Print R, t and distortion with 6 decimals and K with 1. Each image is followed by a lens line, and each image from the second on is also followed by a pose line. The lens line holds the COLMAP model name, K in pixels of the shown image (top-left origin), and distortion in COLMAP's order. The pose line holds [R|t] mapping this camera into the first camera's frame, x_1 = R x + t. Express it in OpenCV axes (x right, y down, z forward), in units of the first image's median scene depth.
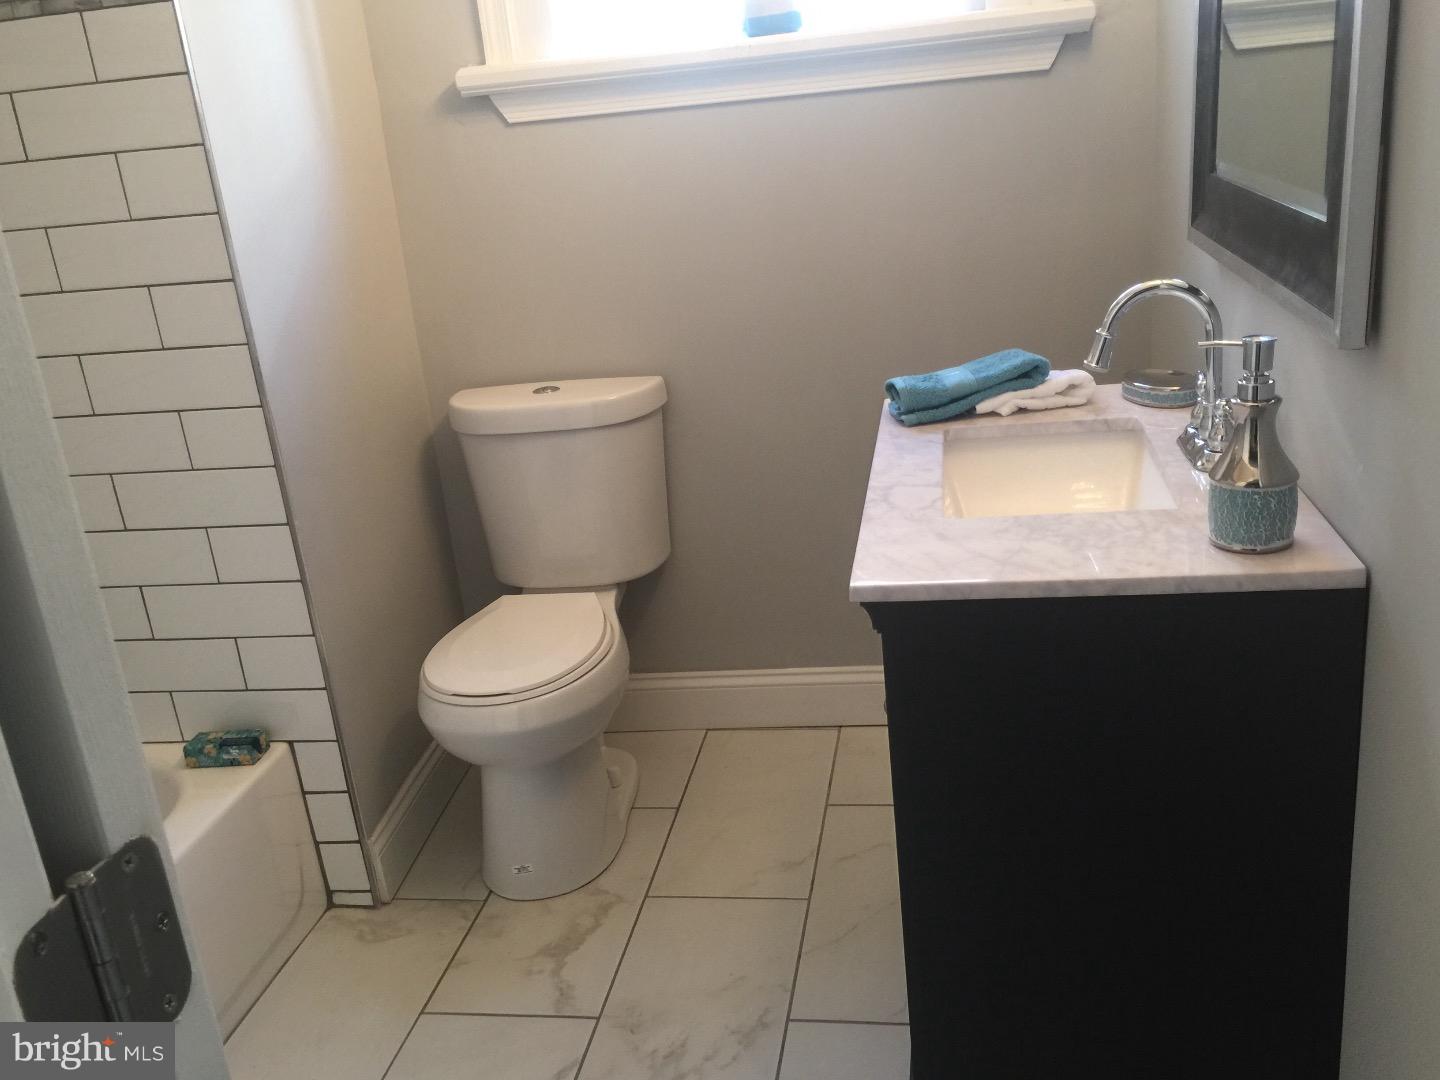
lens RADIAL K [[1272.3, 0, 720.8], [0, 1272.3, 539.7], [0, 0, 1]] dist [0.081138, -0.075128]
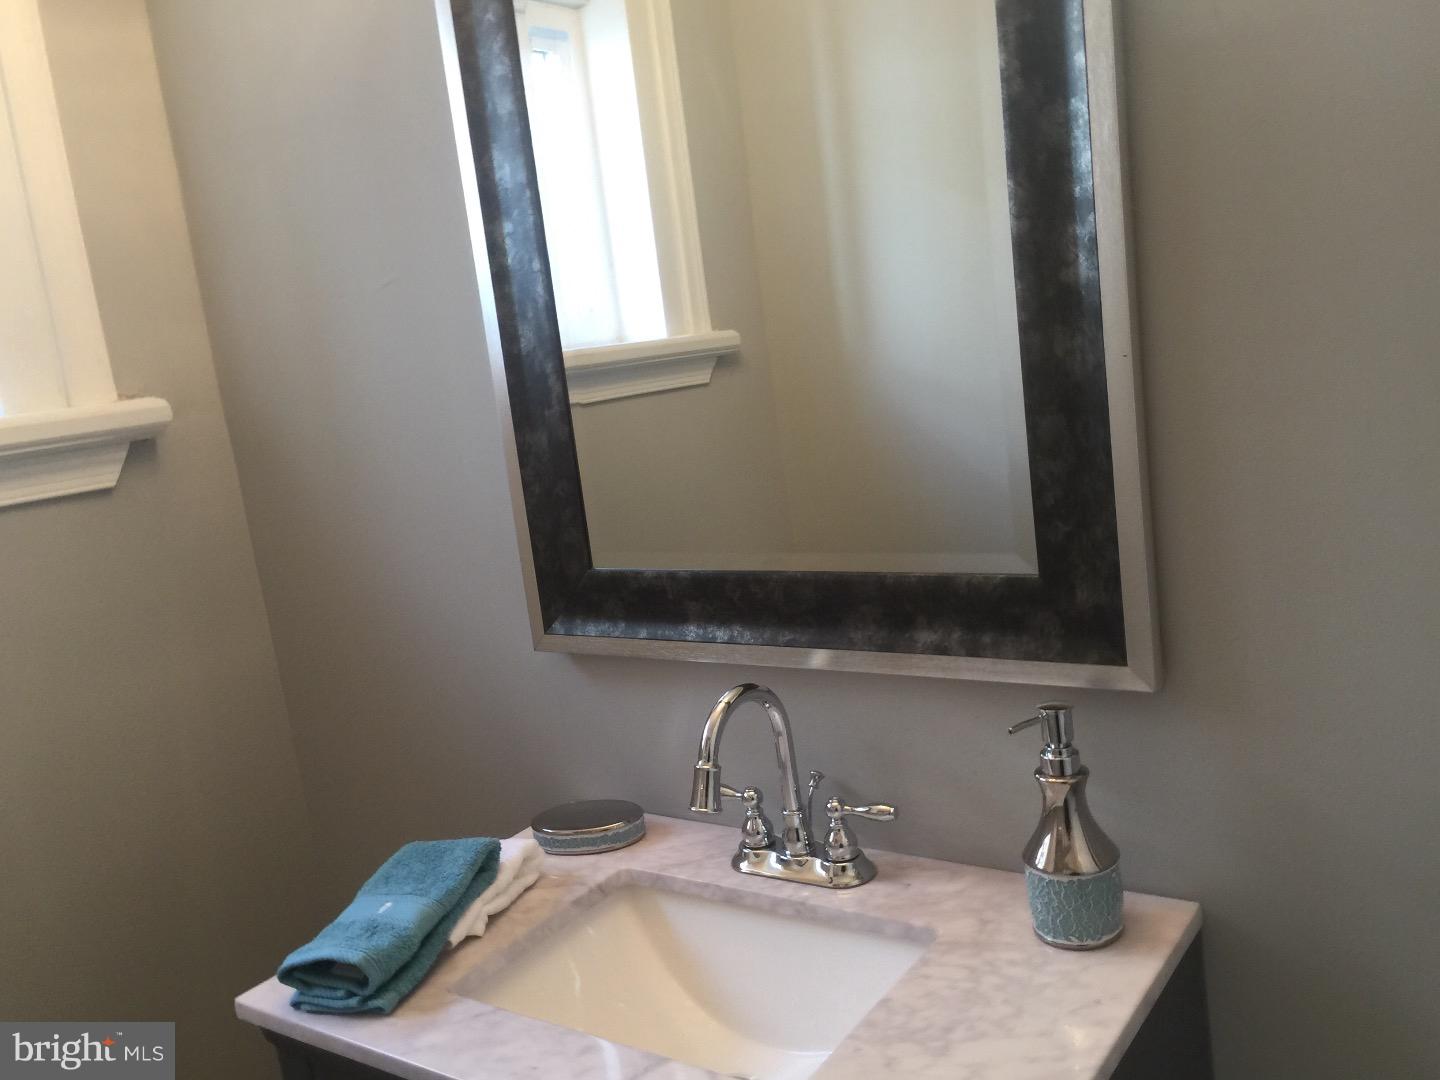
lens RADIAL K [[1272.3, 0, 721.0], [0, 1272.3, 540.7], [0, 0, 1]] dist [0.081138, -0.075128]
pose [[0.424139, -0.106711, 0.899288, -0.322566], [0.379183, 0.922719, -0.069346, -0.197253], [-0.822391, 0.370407, 0.431824, 0.522373]]
